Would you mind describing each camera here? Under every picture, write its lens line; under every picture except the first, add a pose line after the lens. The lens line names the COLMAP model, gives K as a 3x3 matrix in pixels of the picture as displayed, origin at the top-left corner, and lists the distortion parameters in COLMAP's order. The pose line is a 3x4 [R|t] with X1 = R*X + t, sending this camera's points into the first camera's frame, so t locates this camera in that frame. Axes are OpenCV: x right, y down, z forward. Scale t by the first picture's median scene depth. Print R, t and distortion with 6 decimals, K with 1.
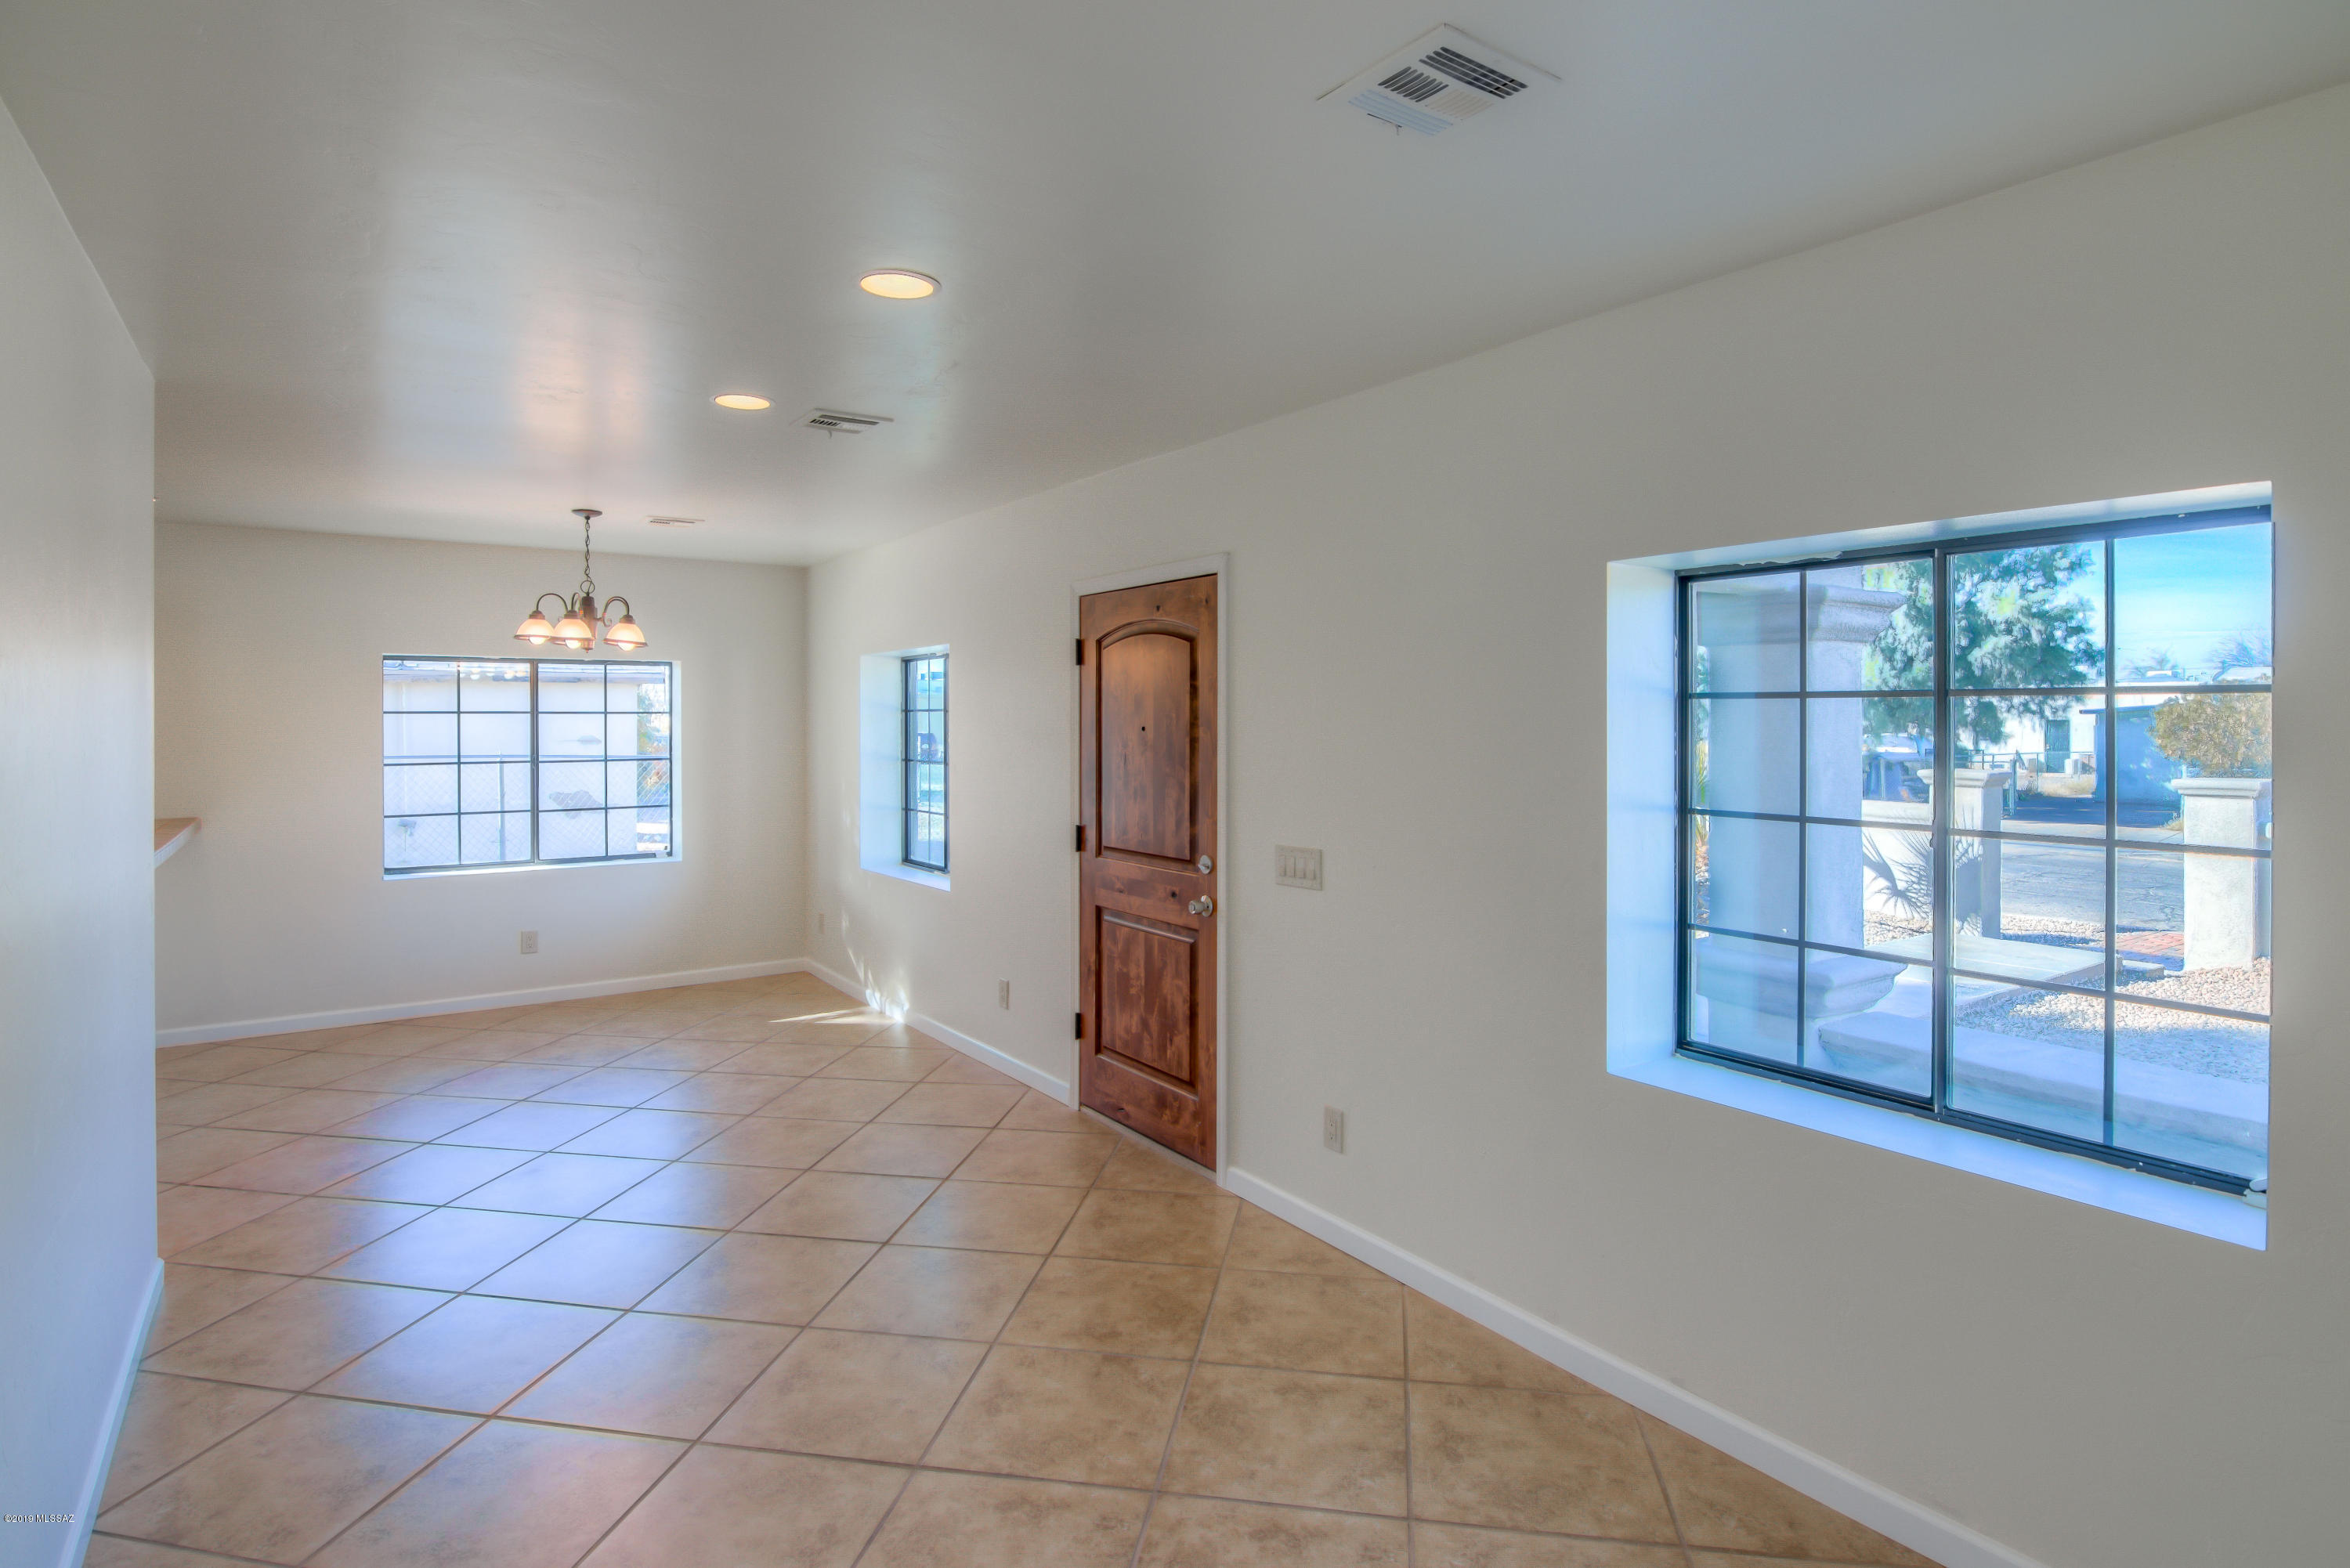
lens RADIAL K [[1229.0, 0, 1185.9], [0, 1229.0, 723.2], [0, 0, 1]] dist [-0.001525, -0.010632]
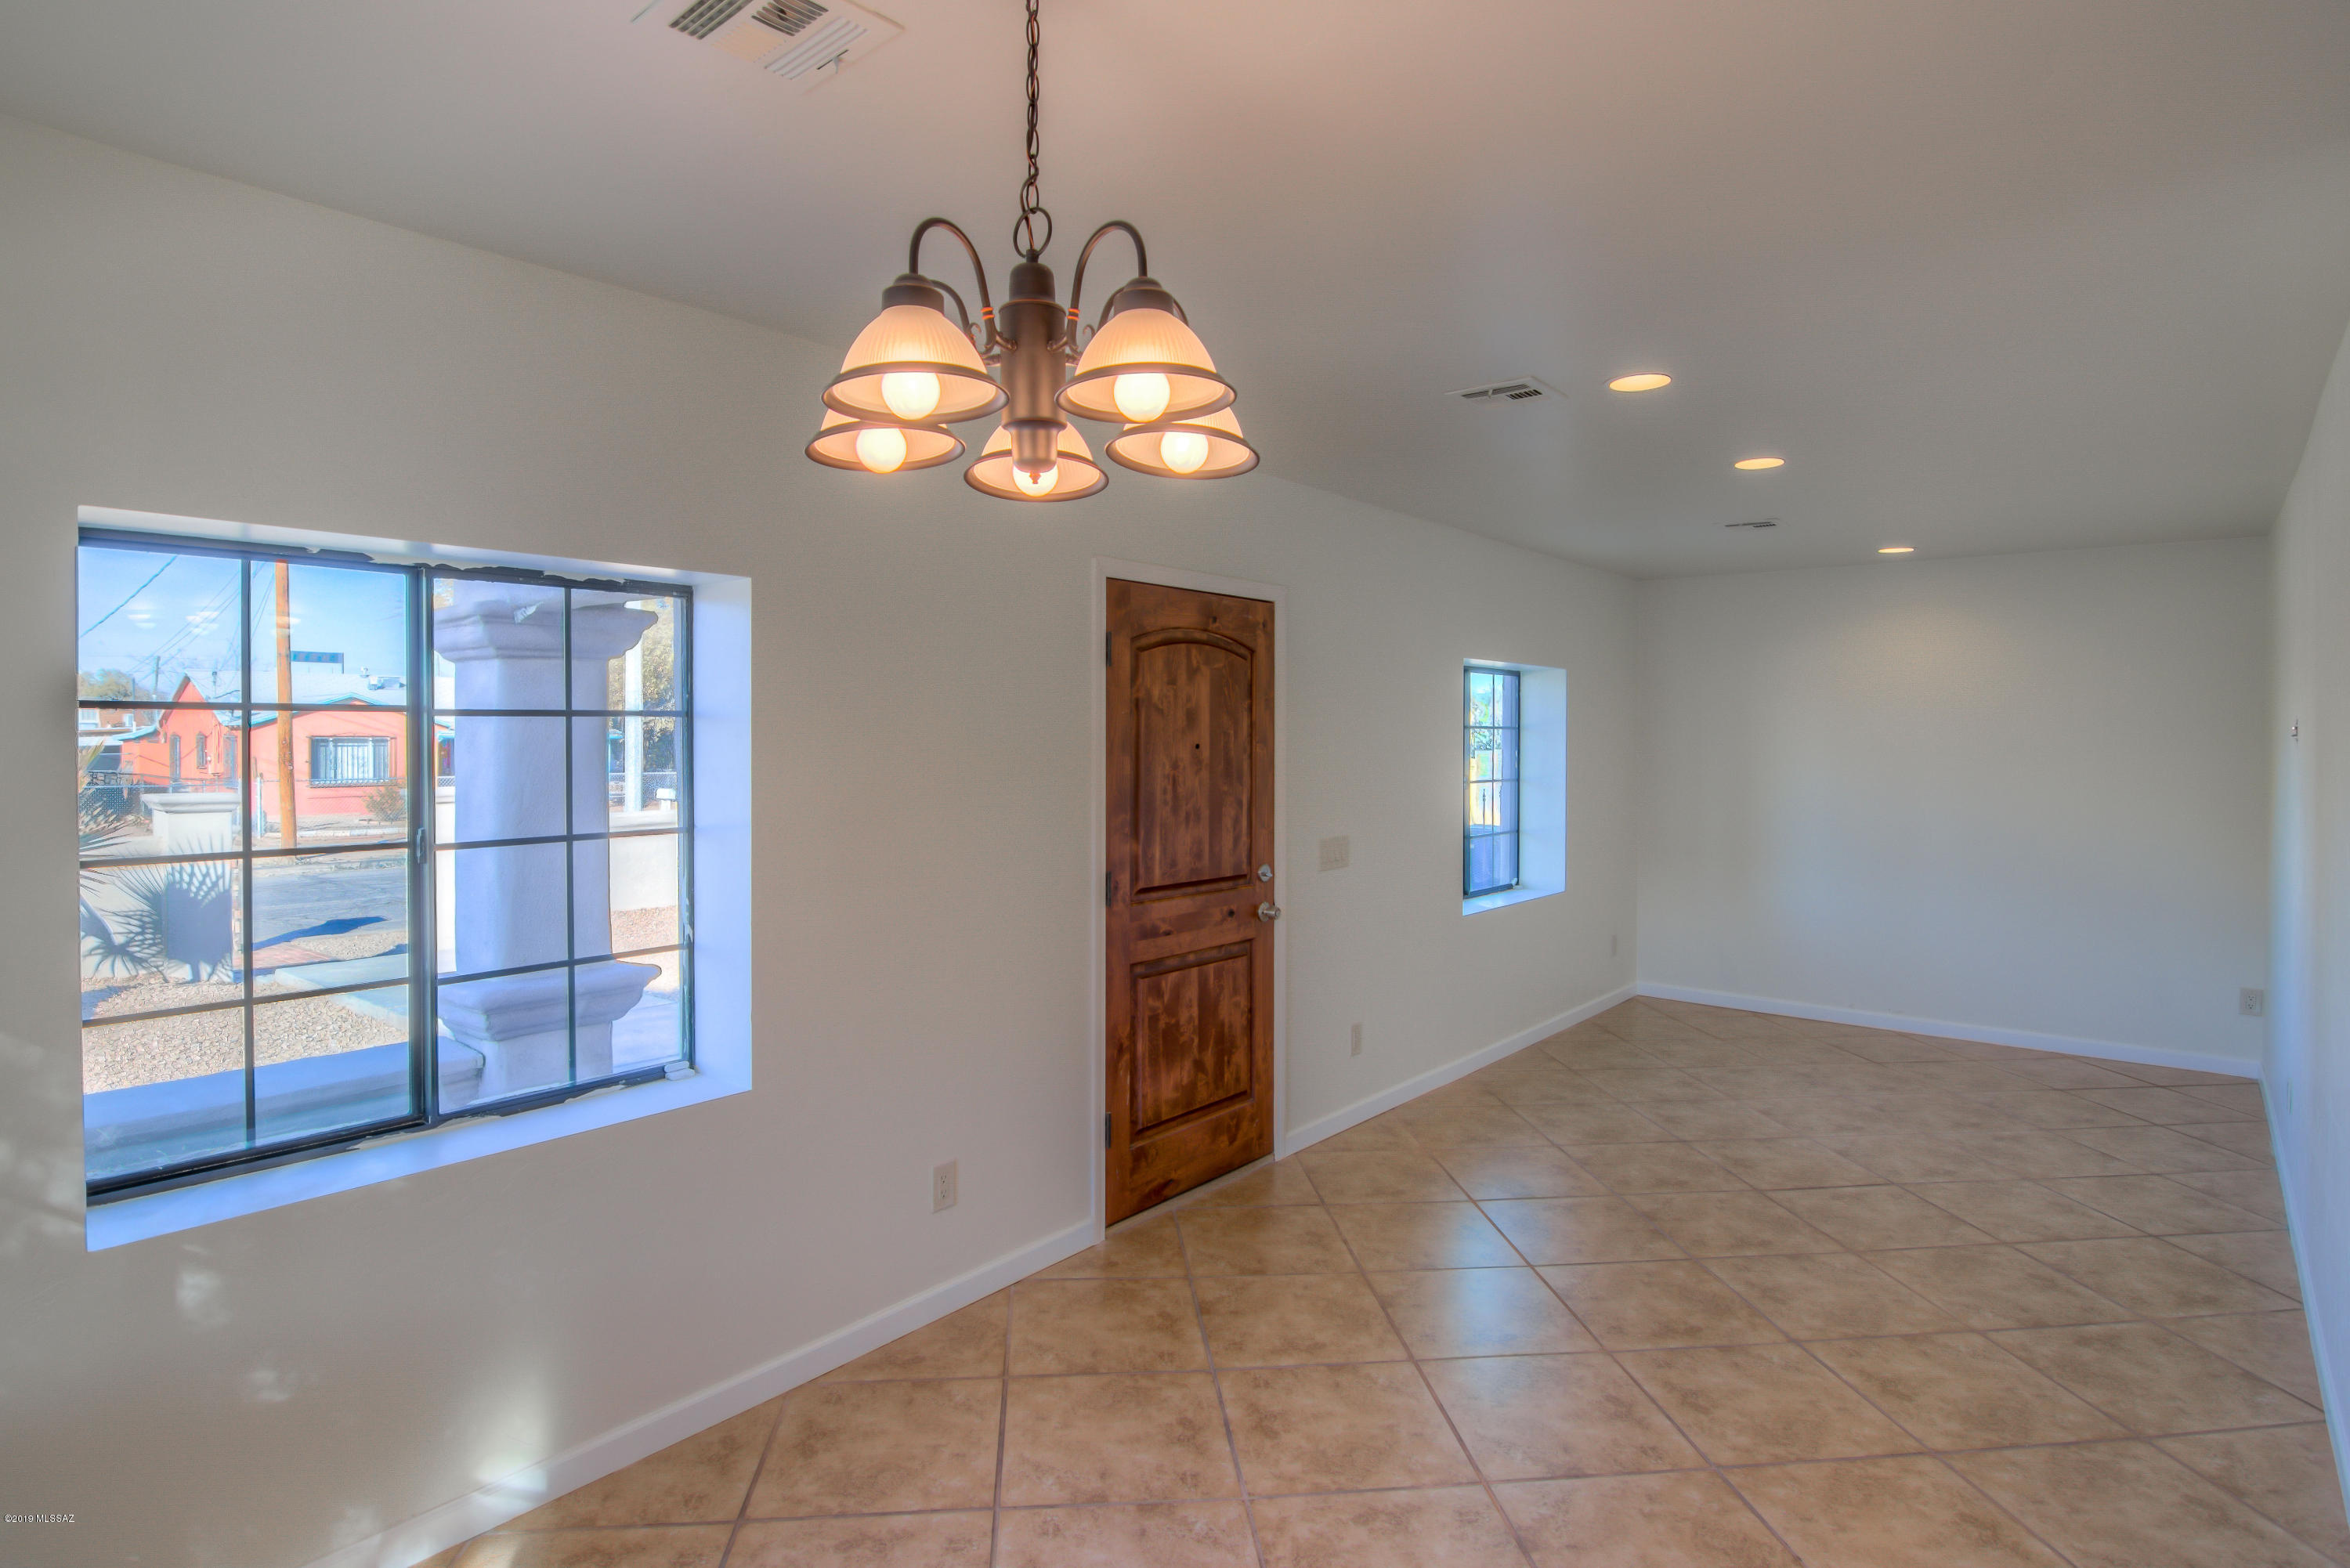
lens RADIAL K [[1229.0, 0, 1162.9], [0, 1229.0, 748.5], [0, 0, 1]] dist [-0.001525, -0.010632]
pose [[-0.262101, -0.007751, 0.965009, -0.950179], [0.003387, 0.999954, 0.008951, -0.002576], [-0.965035, 0.005615, -0.262062, 1.311517]]
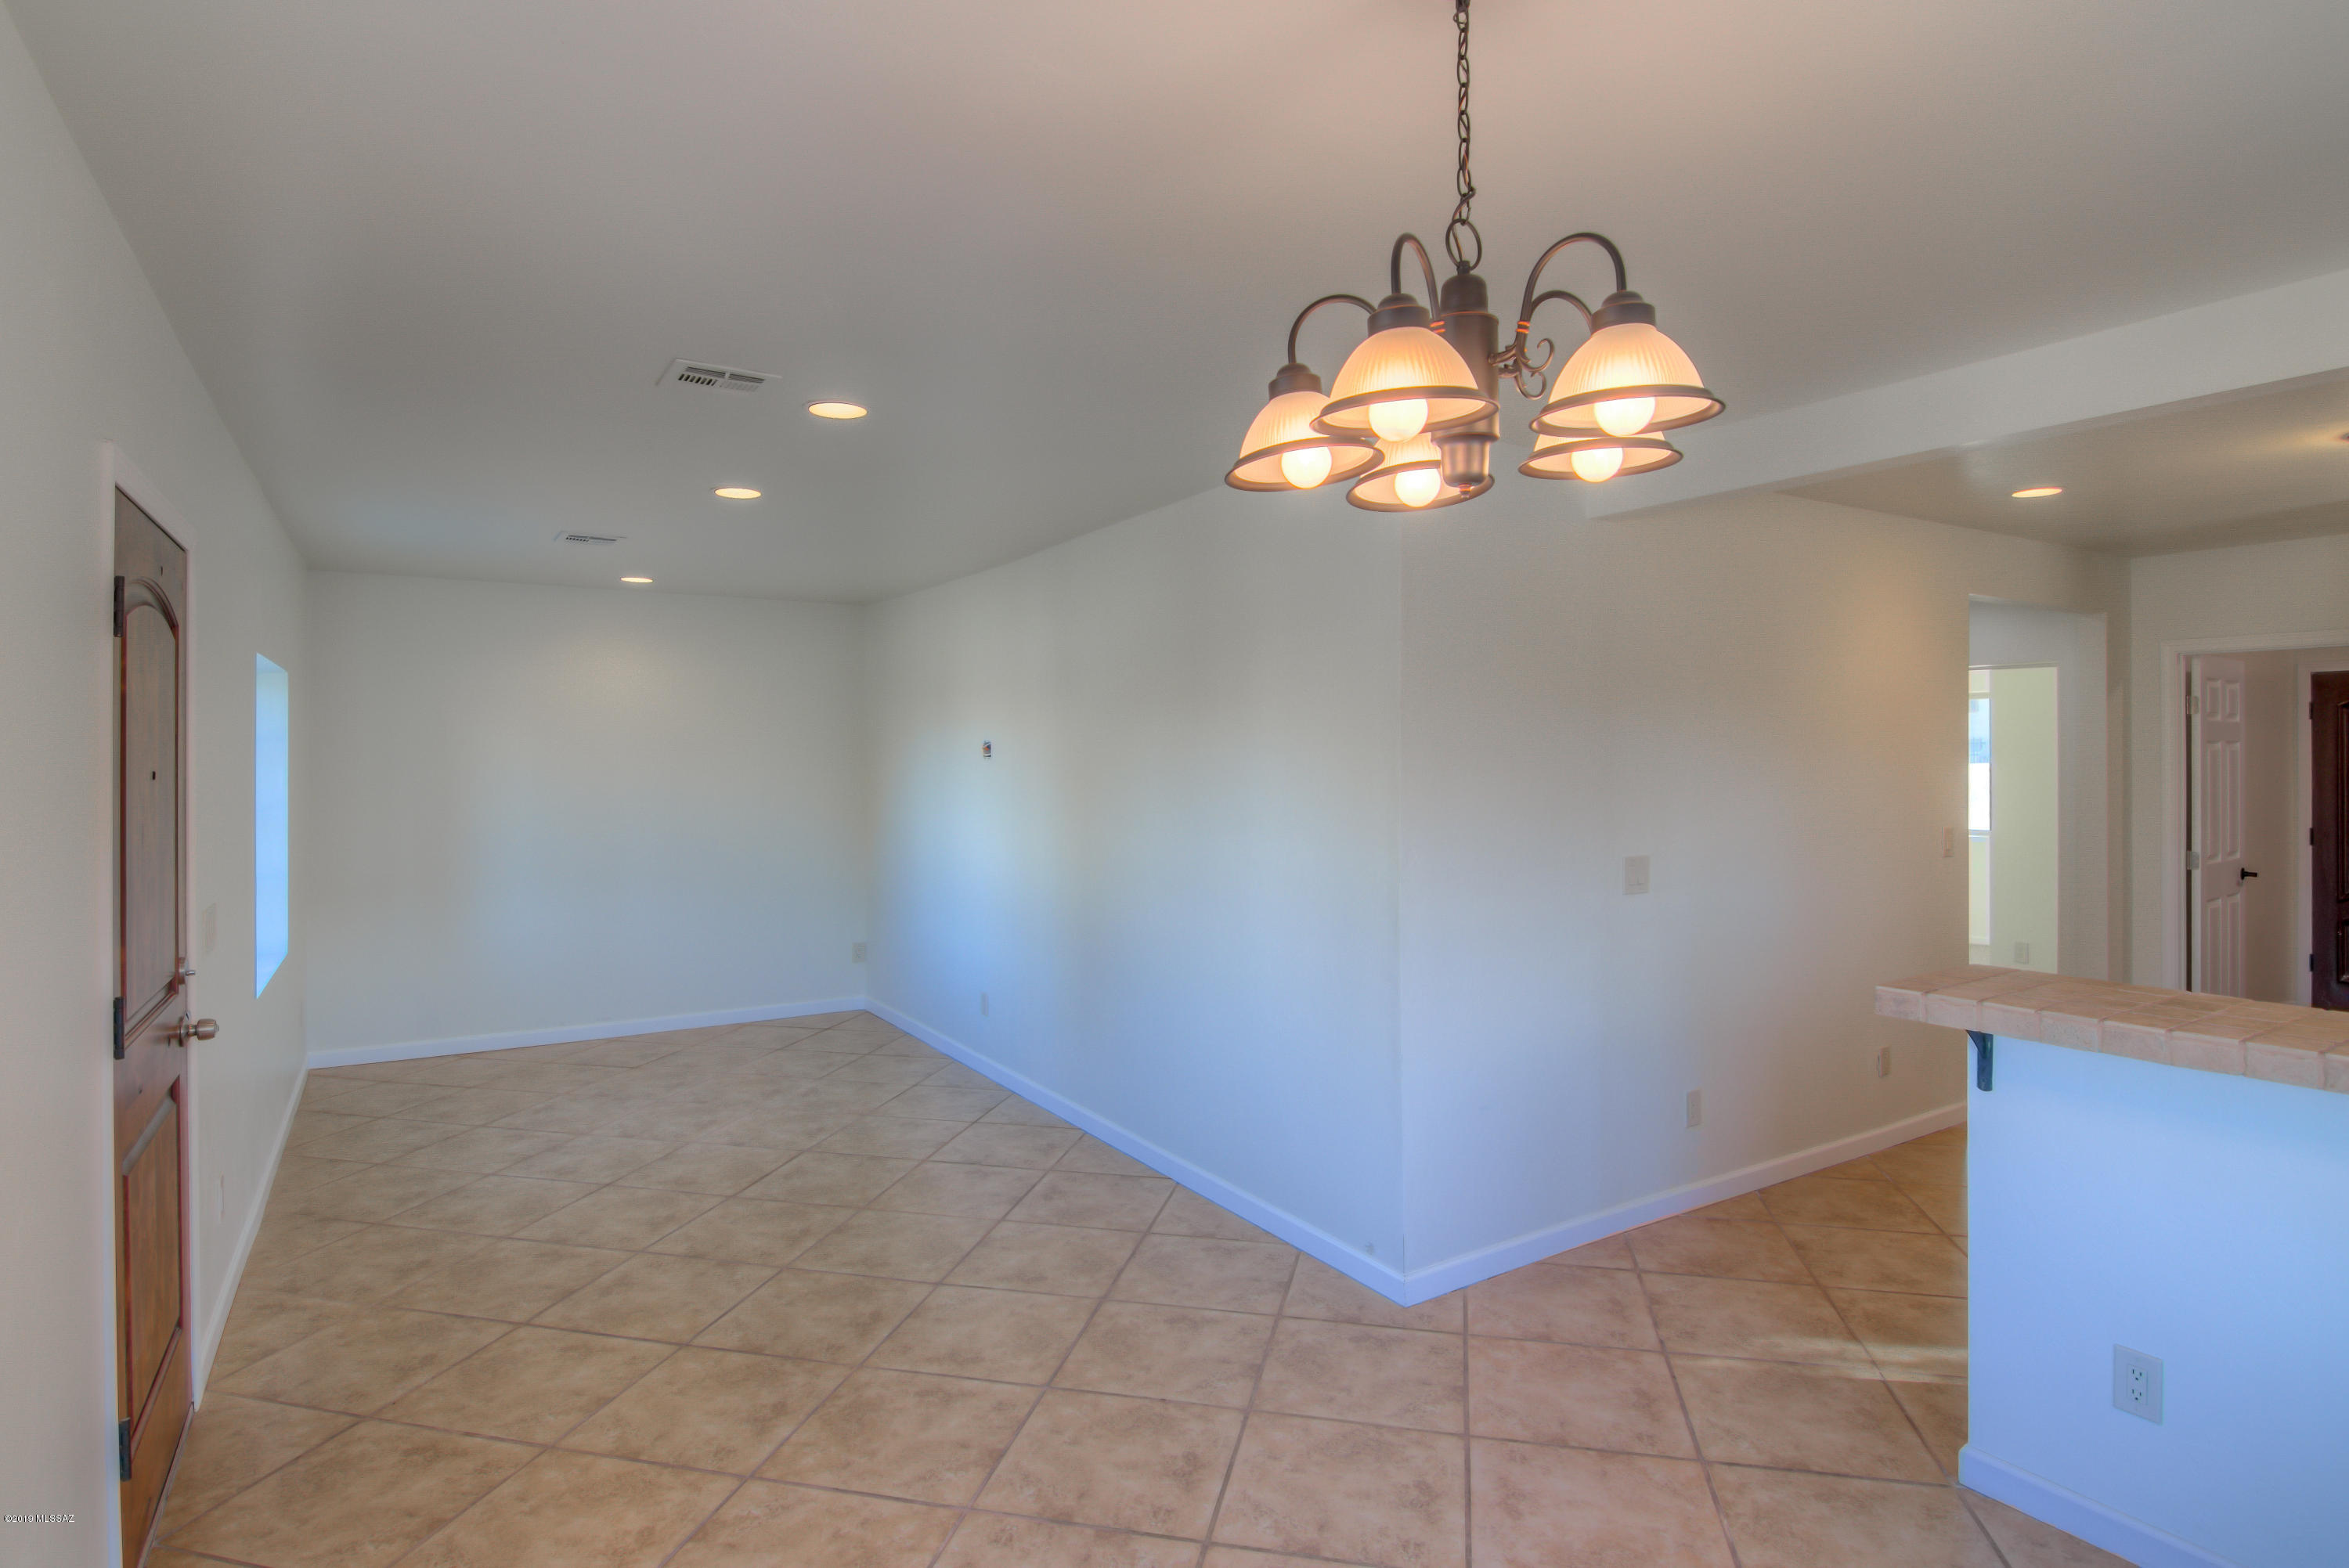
lens RADIAL K [[1228.4, 0, 1182.4], [0, 1228.4, 753.1], [0, 0, 1]] dist [-0.001525, -0.010632]
pose [[-0.999107, 0.003019, 0.042151, -0.548078], [0.003046, 0.999995, 0.000579, -0.004326], [-0.042149, 0.000707, -0.999111, 1.591937]]
